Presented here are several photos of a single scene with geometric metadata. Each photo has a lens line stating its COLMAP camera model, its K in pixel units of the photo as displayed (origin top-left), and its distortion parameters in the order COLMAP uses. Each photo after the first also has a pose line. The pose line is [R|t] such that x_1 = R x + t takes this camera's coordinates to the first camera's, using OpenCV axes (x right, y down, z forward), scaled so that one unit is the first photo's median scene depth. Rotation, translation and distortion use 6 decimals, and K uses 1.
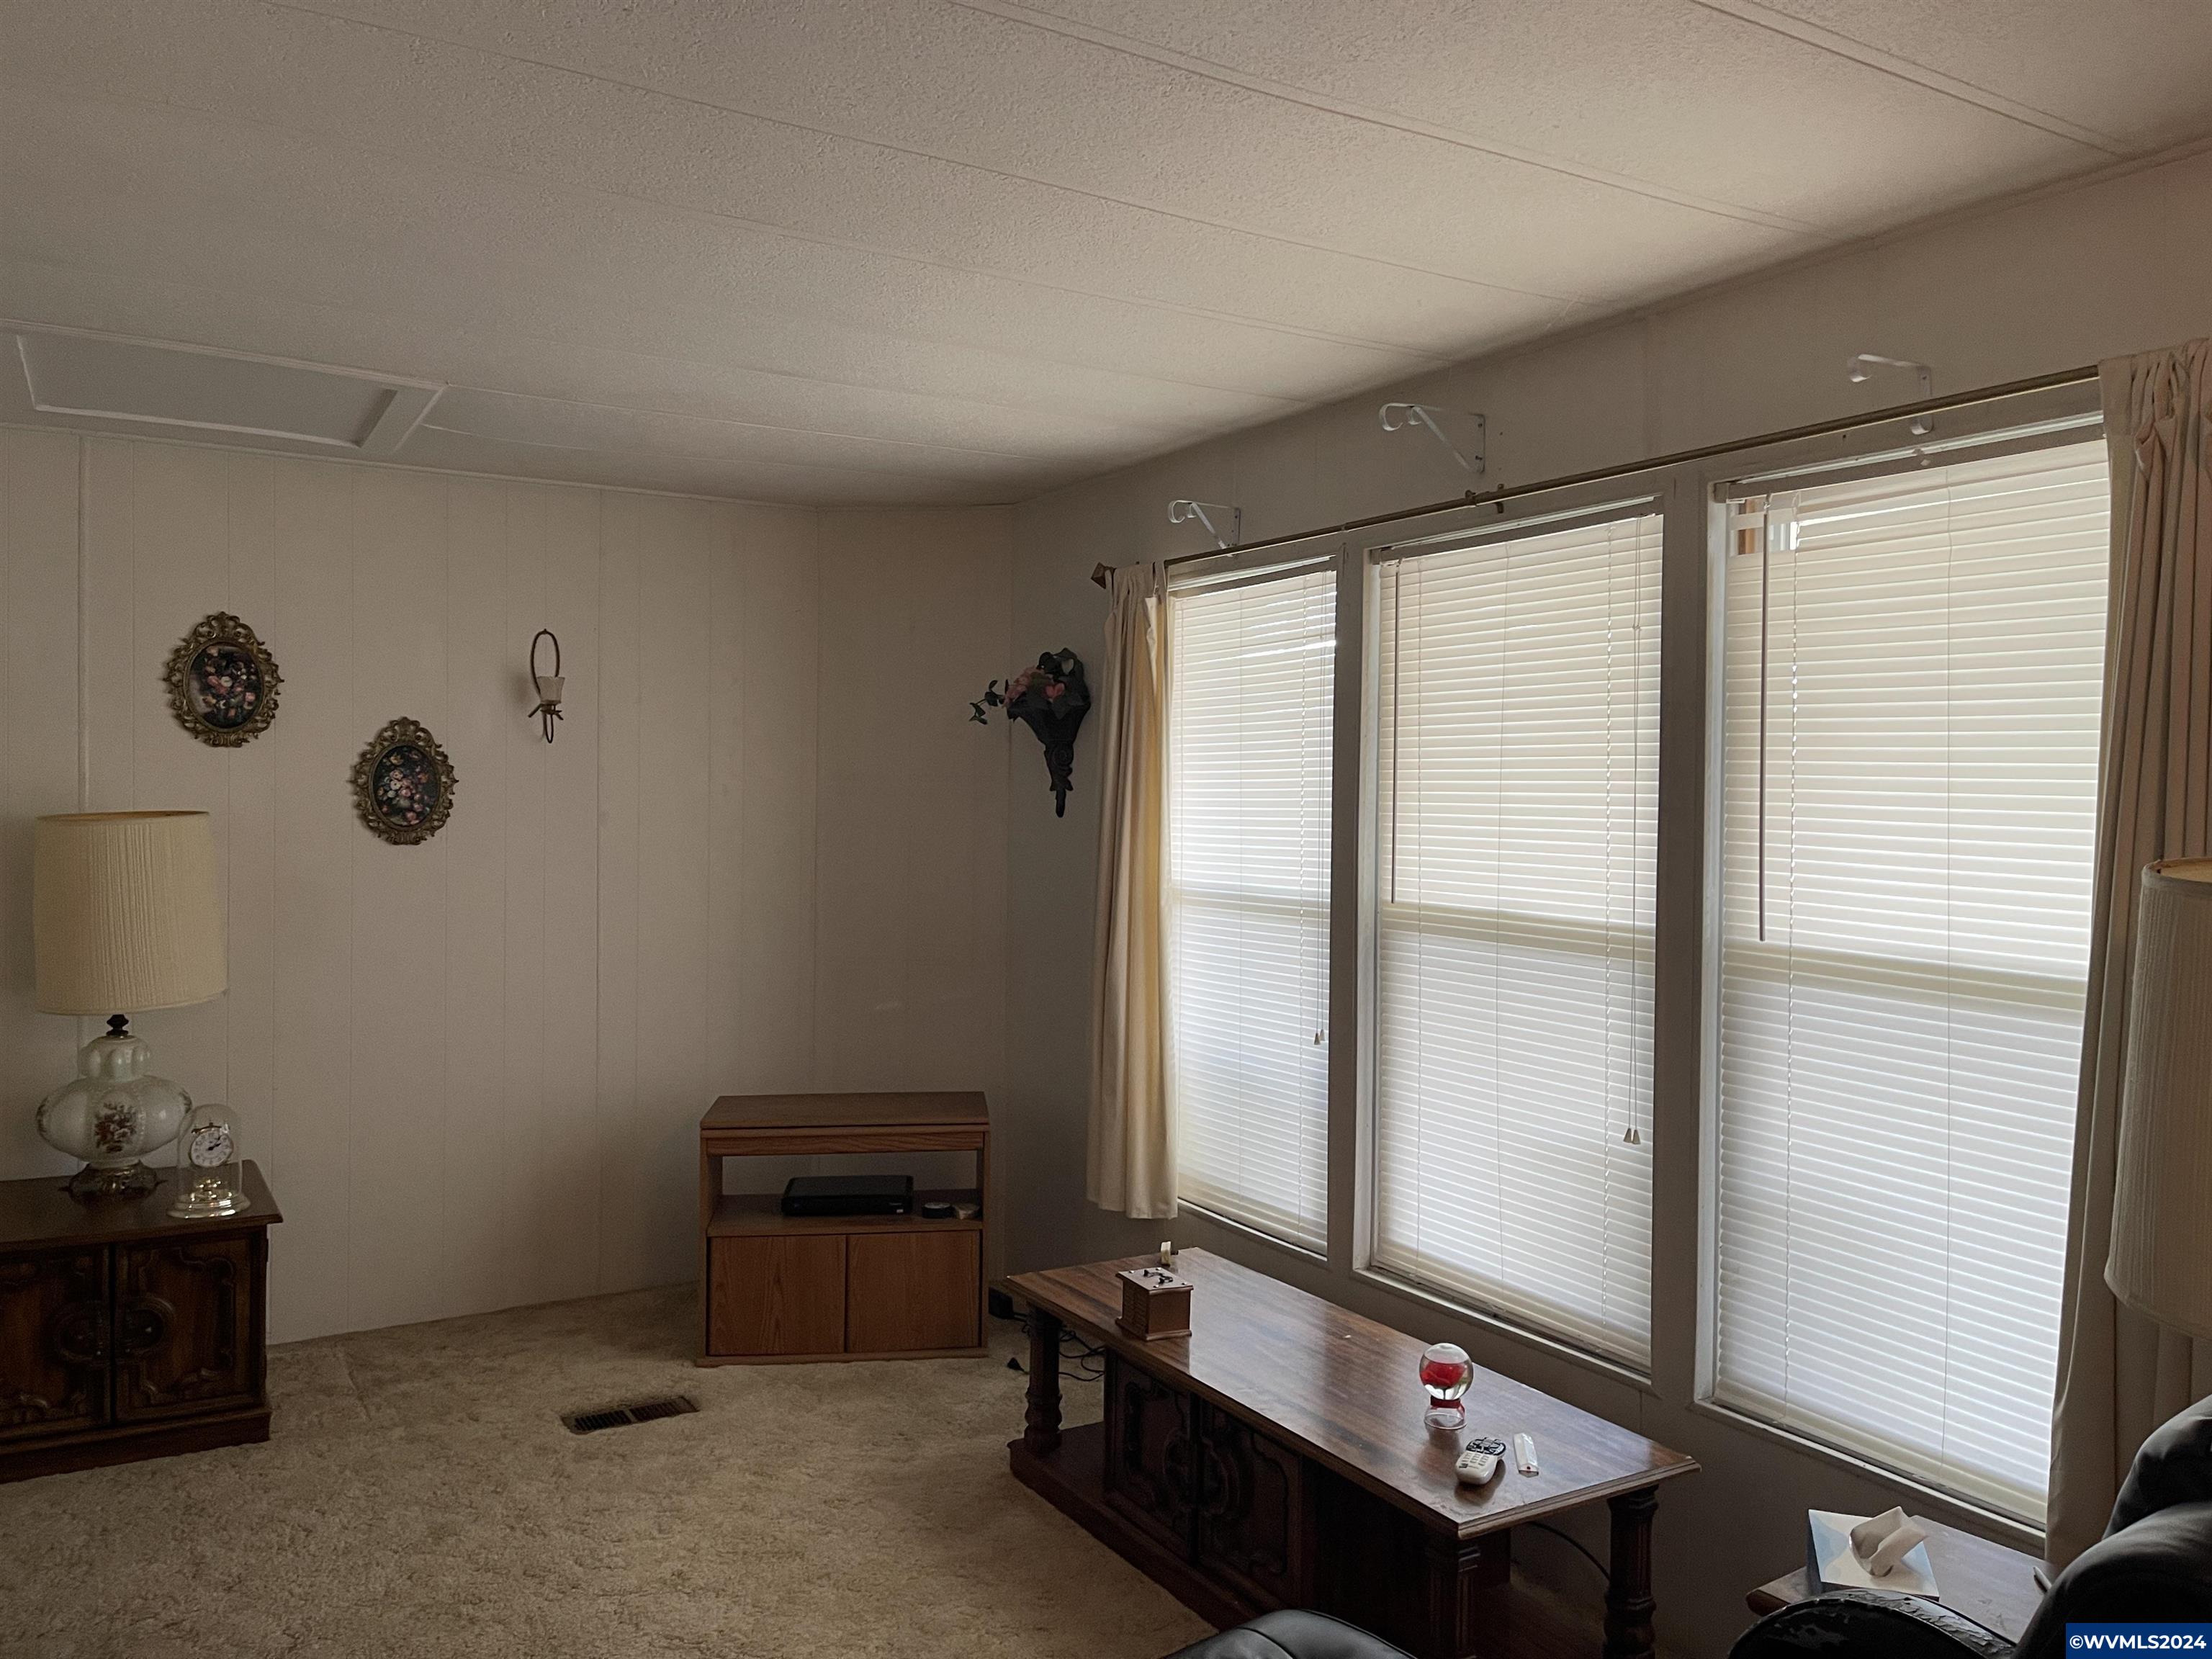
lens RADIAL K [[1658.8, 0, 1113.9], [0, 1658.8, 806.7], [0, 0, 1]] dist [0.108263, -0.137847]
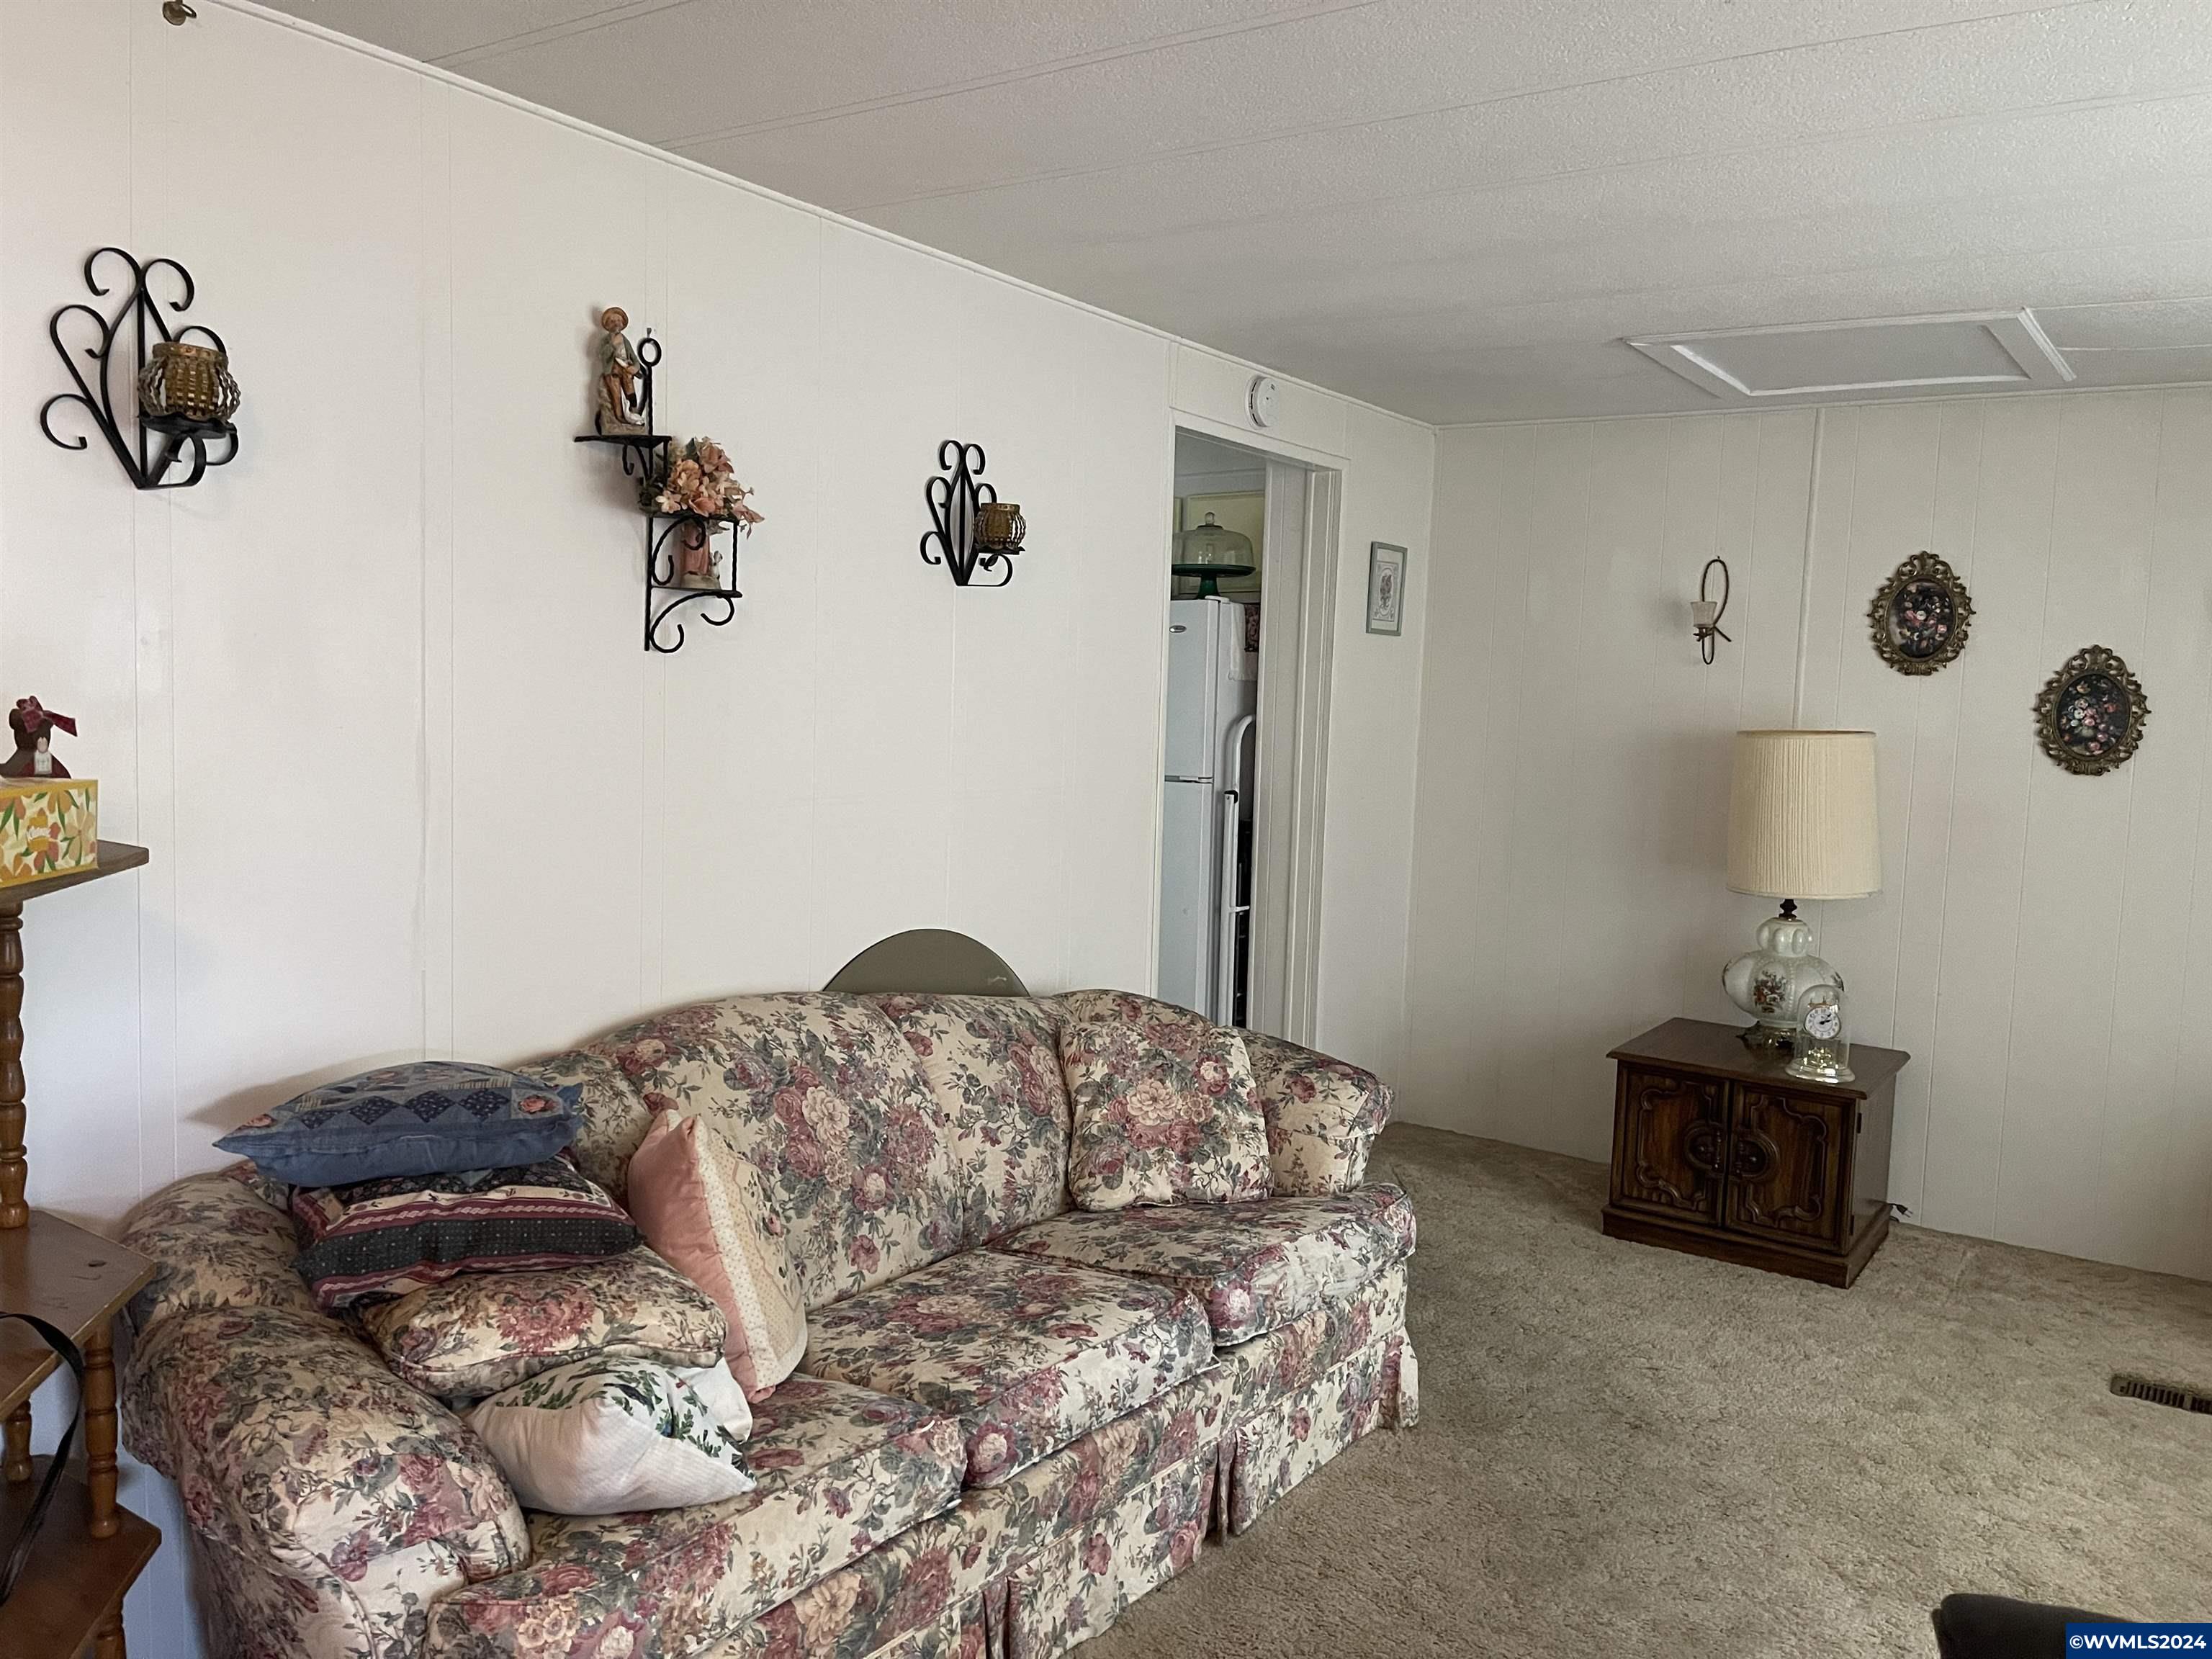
lens RADIAL K [[1658.8, 0, 1113.9], [0, 1658.8, 806.7], [0, 0, 1]] dist [0.108263, -0.137847]
pose [[0.417298, 0.068228, -0.906205, 0.257558], [-0.044082, 0.997524, 0.054804, 0.012678], [0.907700, 0.017078, 0.419272, 0.072940]]
